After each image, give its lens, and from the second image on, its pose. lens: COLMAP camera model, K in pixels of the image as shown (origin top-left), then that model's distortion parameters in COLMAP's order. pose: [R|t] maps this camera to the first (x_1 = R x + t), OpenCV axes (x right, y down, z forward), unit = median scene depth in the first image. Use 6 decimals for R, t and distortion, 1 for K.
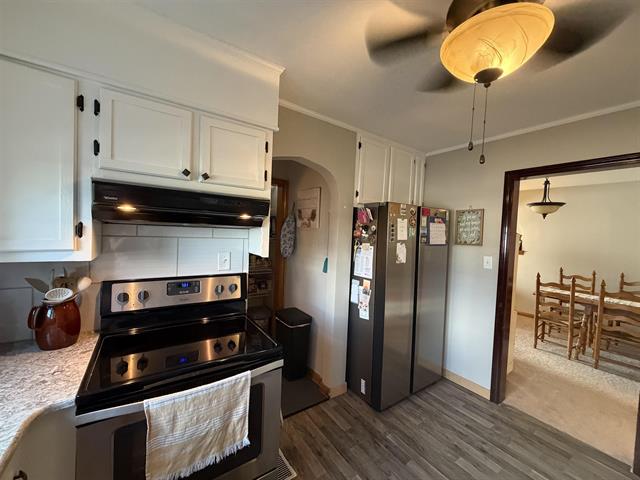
lens RADIAL K [[256.1, 0, 318.2], [0, 256.1, 240.4], [0, 0, 1]] dist [-0.000128, -0.000698]
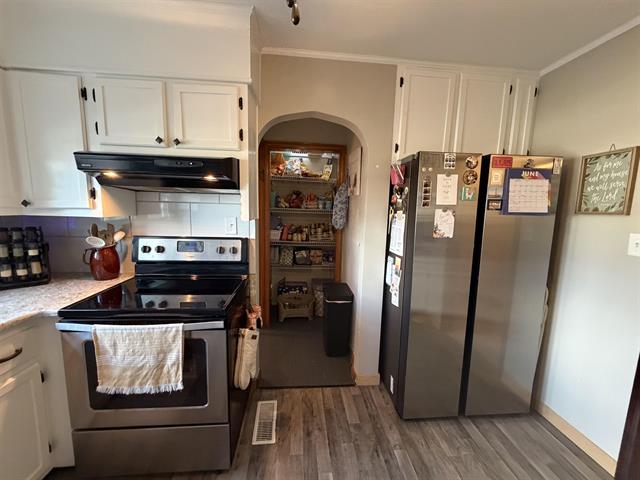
lens RADIAL K [[256.1, 0, 318.2], [0, 256.1, 240.4], [0, 0, 1]] dist [-0.000128, -0.000698]
pose [[0.867625, 0.047903, -0.494907, 0.389035], [-0.008589, 0.996644, 0.081410, 0.042939], [0.497145, -0.066382, 0.865124, 0.211428]]
